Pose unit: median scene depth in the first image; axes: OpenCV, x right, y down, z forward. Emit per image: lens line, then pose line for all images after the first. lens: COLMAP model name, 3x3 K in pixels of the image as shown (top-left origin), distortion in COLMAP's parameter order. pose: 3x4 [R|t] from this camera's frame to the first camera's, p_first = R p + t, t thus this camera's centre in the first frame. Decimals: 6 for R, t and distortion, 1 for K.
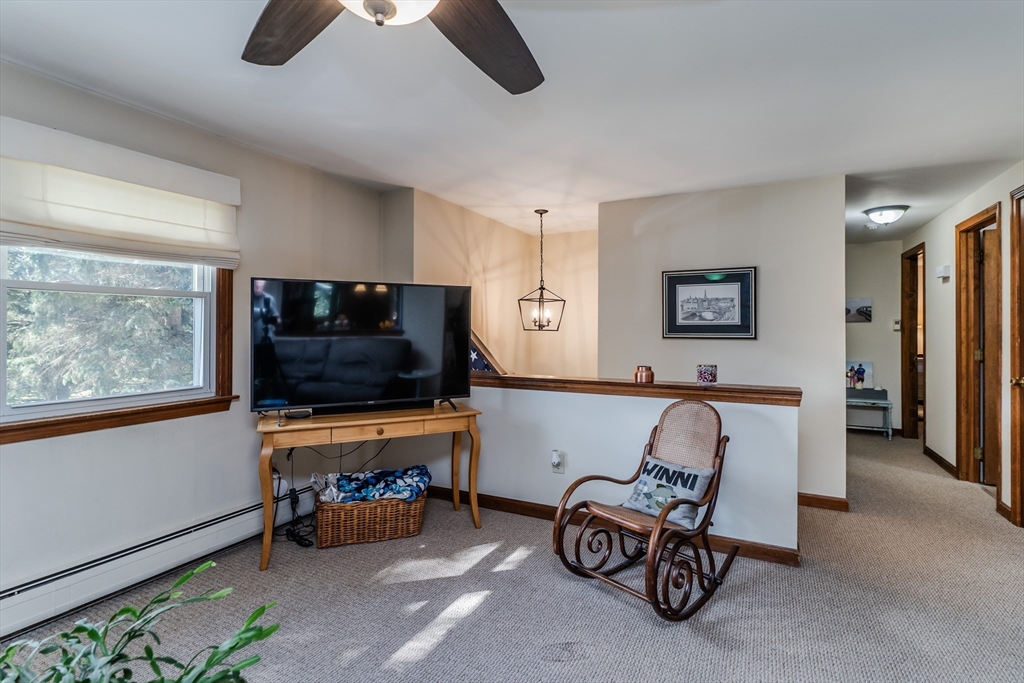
lens RADIAL K [[471.0, 0, 508.8], [0, 471.0, 342.8], [0, 0, 1]] dist [0.000346, -0.000082]
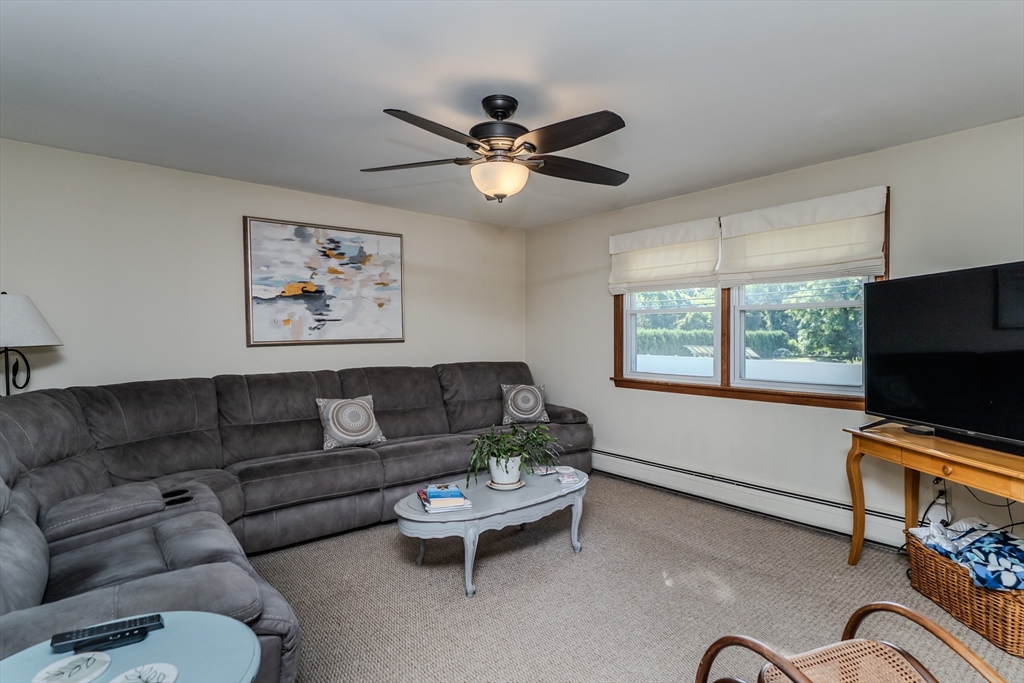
lens RADIAL K [[510.9, 0, 512.0], [0, 510.9, 341.5], [0, 0, 1]] dist [-0.000882, -0.000230]
pose [[-0.356714, 0.017757, -0.934045, 0.714382], [0.002422, 0.999834, 0.018082, -0.032913], [0.934210, 0.004188, -0.356698, 0.632247]]
